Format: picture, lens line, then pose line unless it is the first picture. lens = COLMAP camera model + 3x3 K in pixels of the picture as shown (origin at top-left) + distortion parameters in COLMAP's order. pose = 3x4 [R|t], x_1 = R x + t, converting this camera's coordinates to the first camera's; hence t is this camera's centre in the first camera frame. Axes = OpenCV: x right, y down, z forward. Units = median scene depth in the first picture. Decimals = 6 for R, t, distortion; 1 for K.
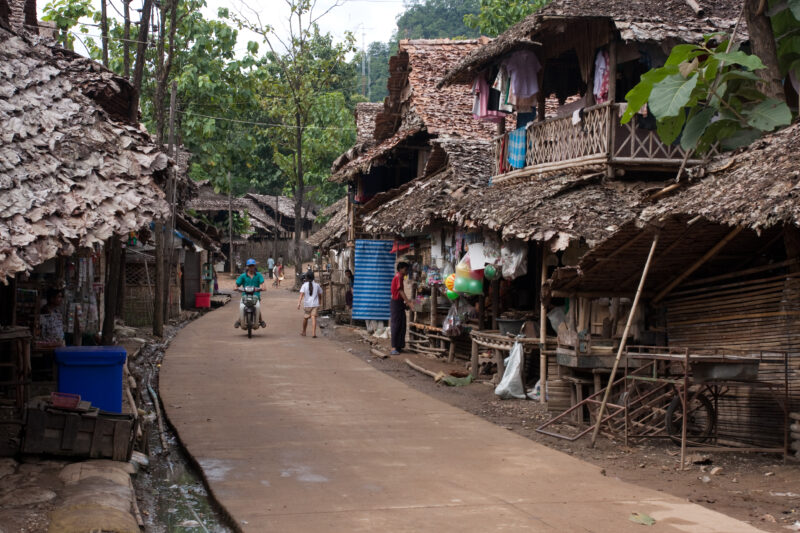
lens RADIAL K [[1311.2, 0, 403.3], [0, 1311.2, 273.0], [0, 0, 1]] dist [0.013471, 0.000000]
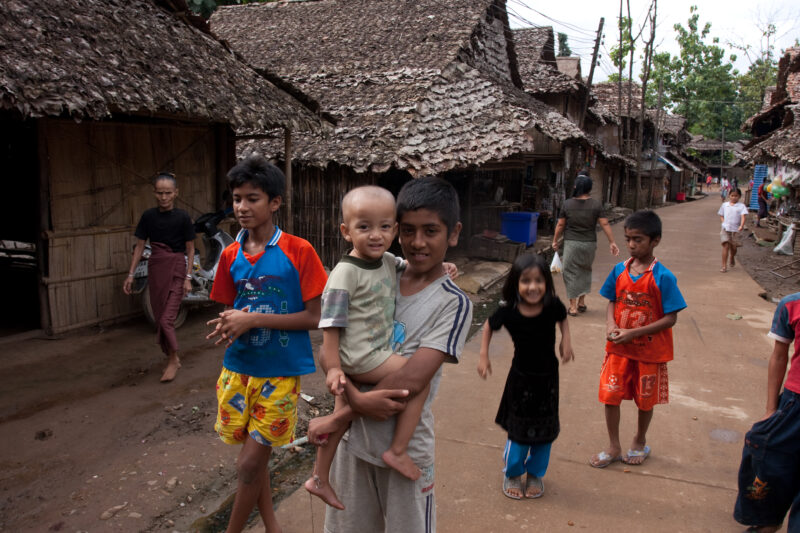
lens RADIAL K [[636.2, 0, 393.1], [0, 636.2, 275.3], [0, 0, 1]] dist [-0.089089, 0.057550]
pose [[0.800453, 0.097342, -0.591439, 0.168417], [-0.009655, 0.988691, 0.149656, 0.003930], [0.599318, -0.114082, 0.792340, 0.024242]]
